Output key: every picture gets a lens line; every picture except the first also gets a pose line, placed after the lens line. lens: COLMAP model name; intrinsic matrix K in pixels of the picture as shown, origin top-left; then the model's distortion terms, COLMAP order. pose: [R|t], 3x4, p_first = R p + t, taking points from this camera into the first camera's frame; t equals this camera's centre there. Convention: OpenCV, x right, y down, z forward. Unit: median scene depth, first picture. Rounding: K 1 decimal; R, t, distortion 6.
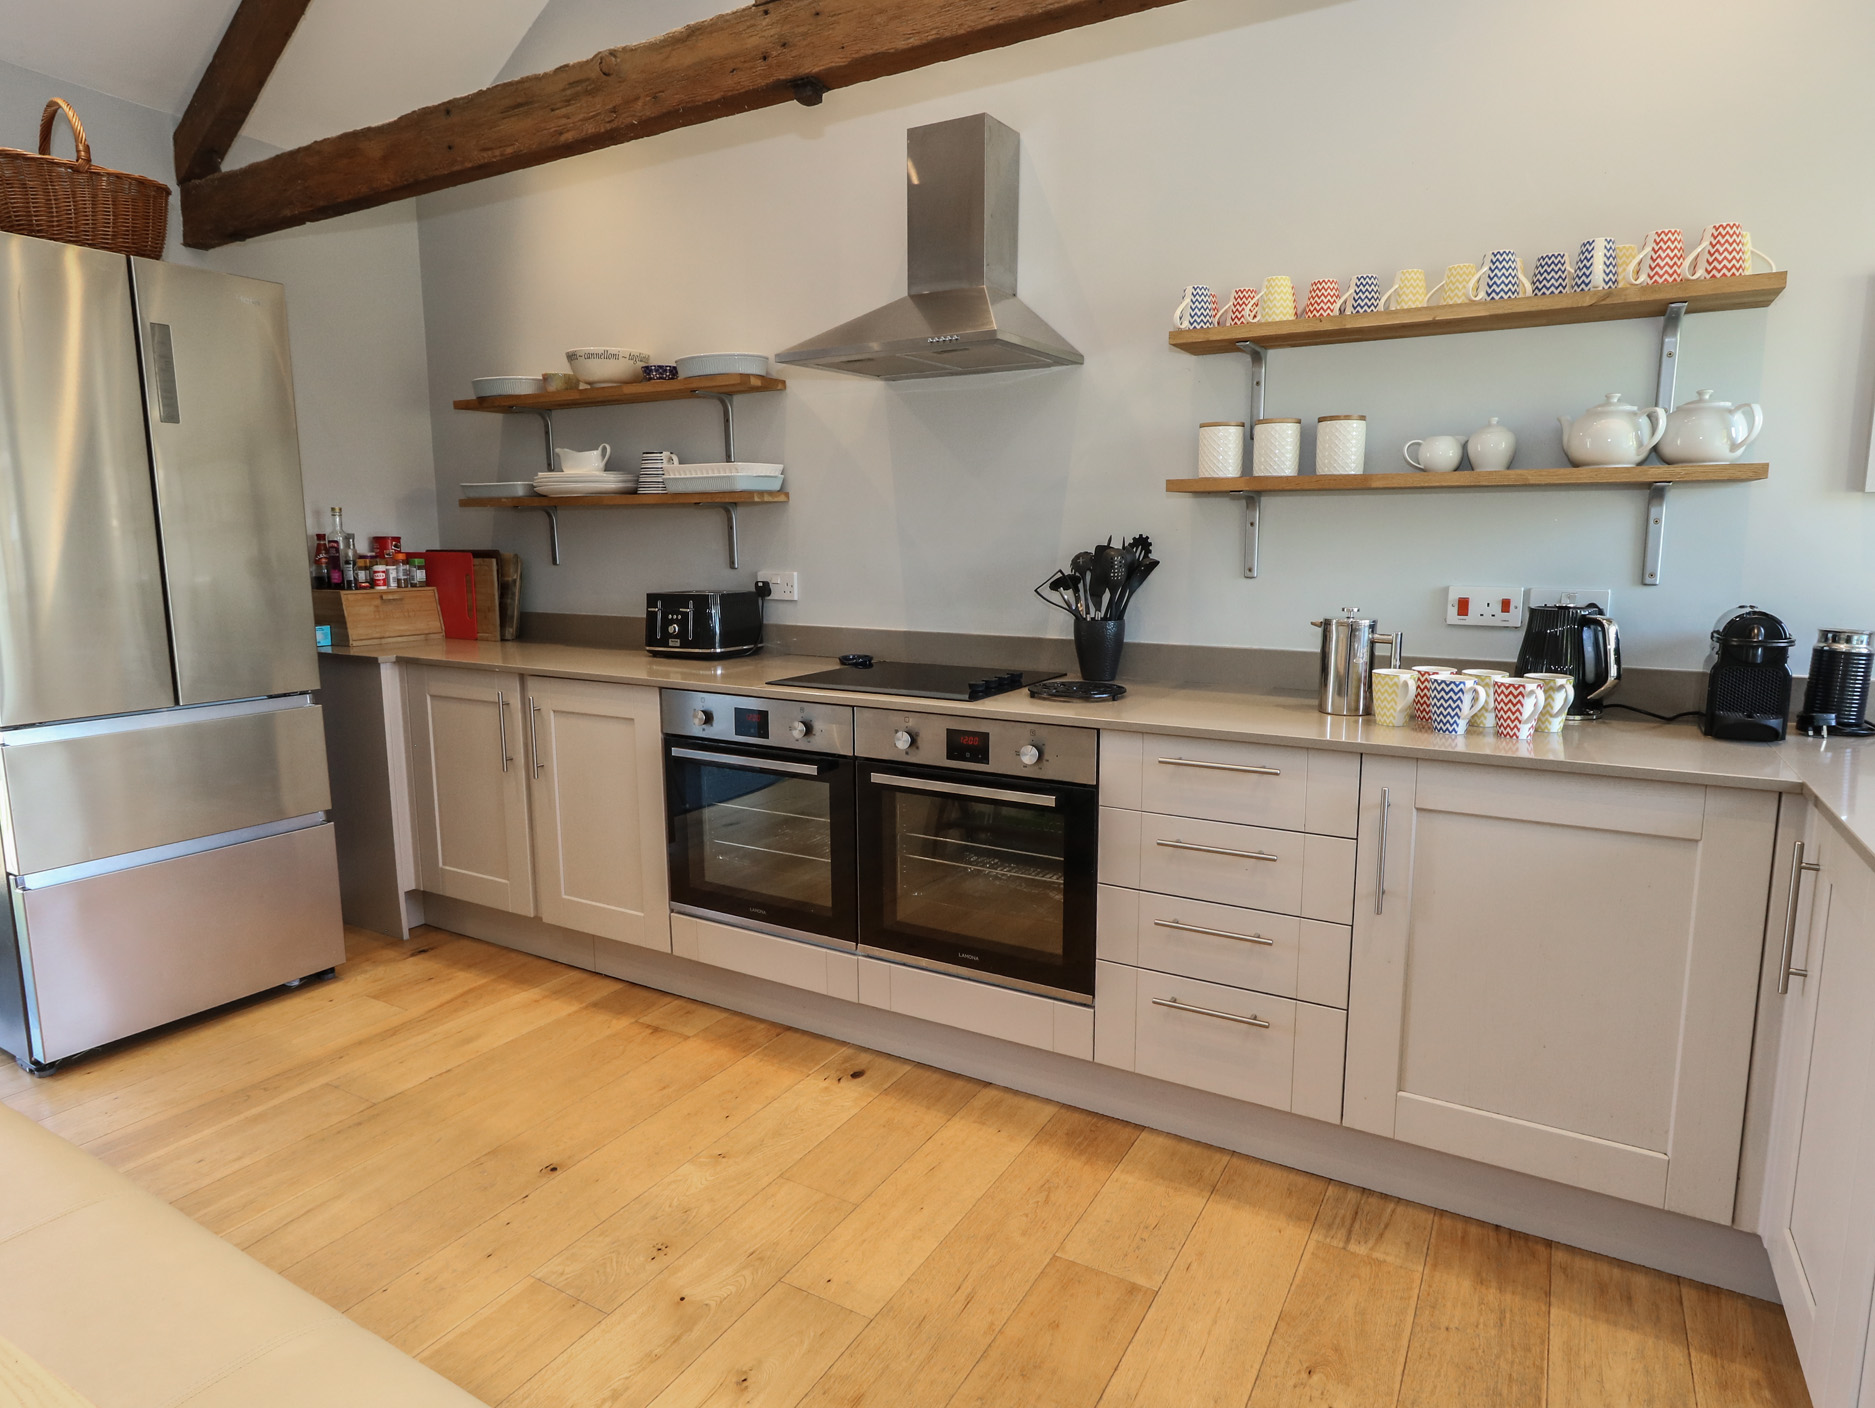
lens RADIAL K [[1070.0, 0, 931.3], [0, 1070.0, 689.6], [0, 0, 1]] dist [-0.000446, 0.002399]
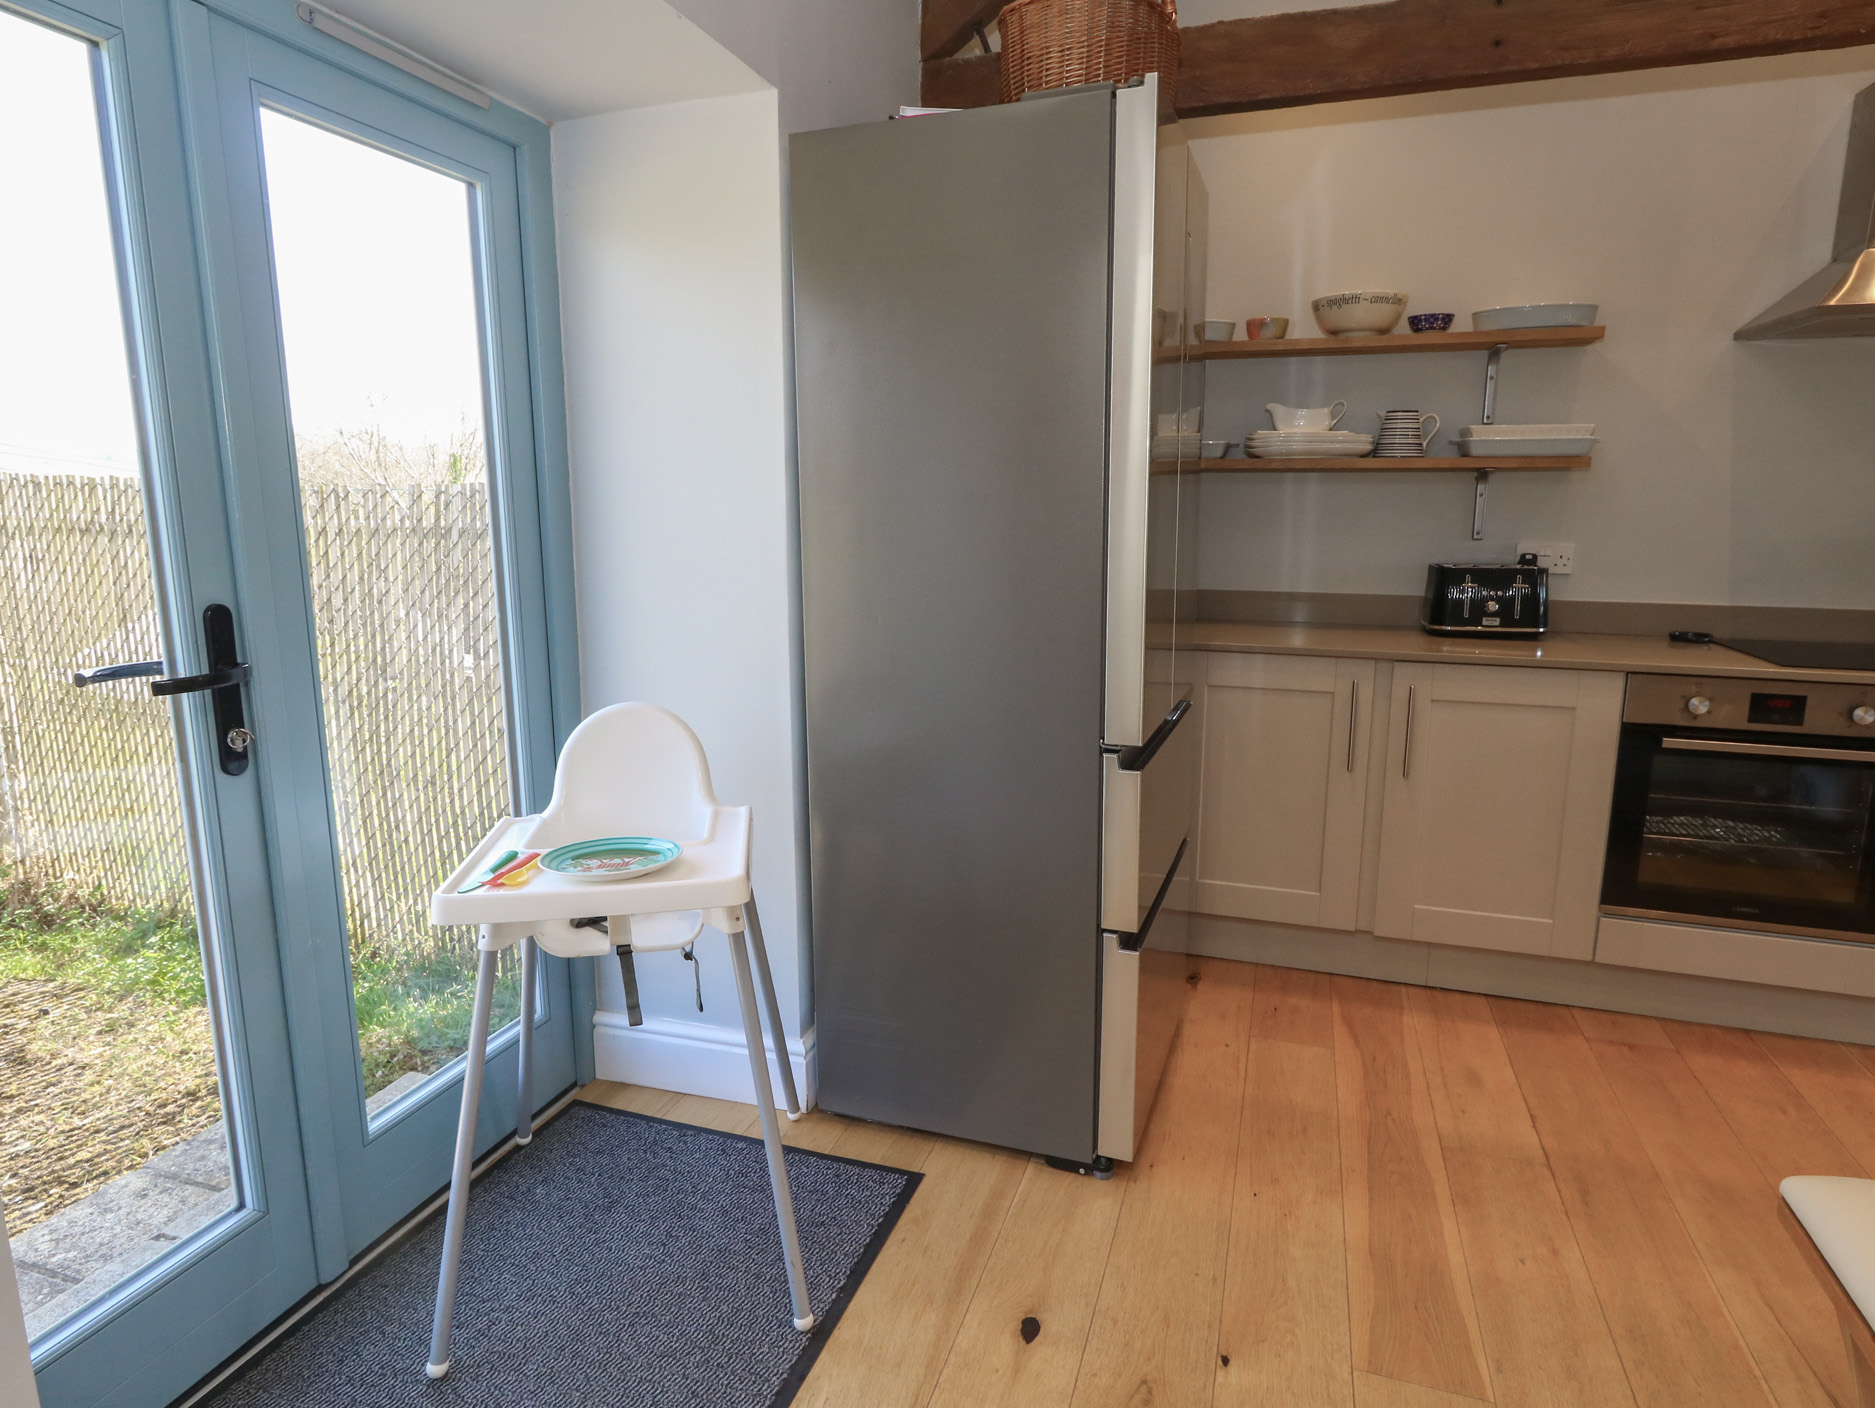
lens RADIAL K [[1070.0, 0, 947.4], [0, 1070.0, 692.0], [0, 0, 1]] dist [-0.000446, 0.002399]
pose [[0.980123, -0.028501, 0.196333, -1.104385], [0.021688, 0.999089, 0.036765, -0.034842], [-0.197202, -0.031776, 0.979848, 0.248957]]
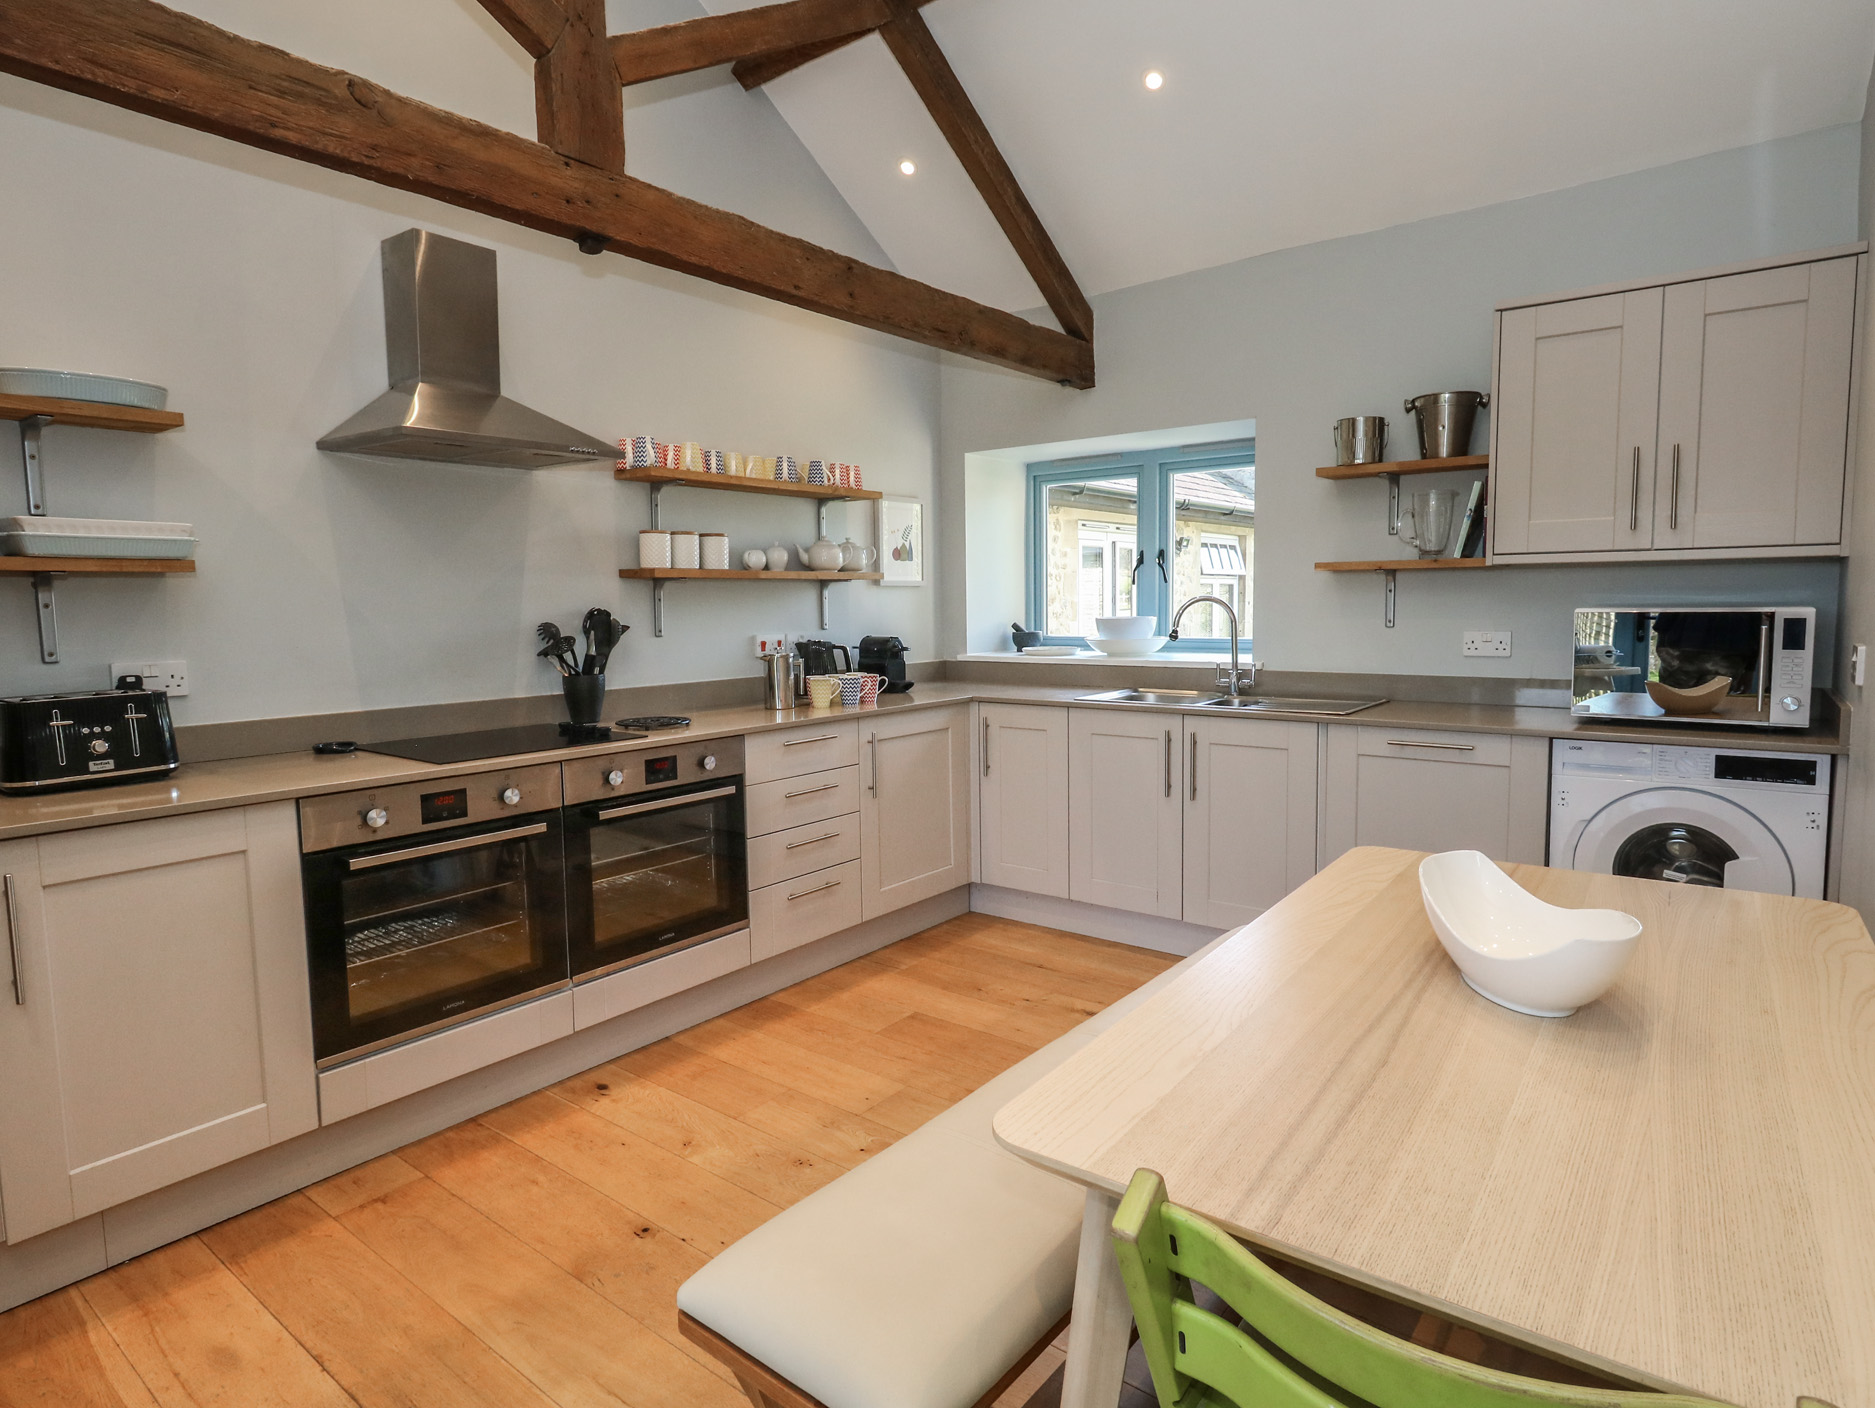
lens RADIAL K [[1021.7, 0, 954.9], [0, 1021.7, 687.6], [0, 0, 1]] dist [0.006664, -0.002102]
pose [[0.135399, -0.083975, 0.987226, -1.051812], [0.154307, 0.986031, 0.062710, -0.063425], [-0.978701, 0.143845, 0.146465, 0.425707]]
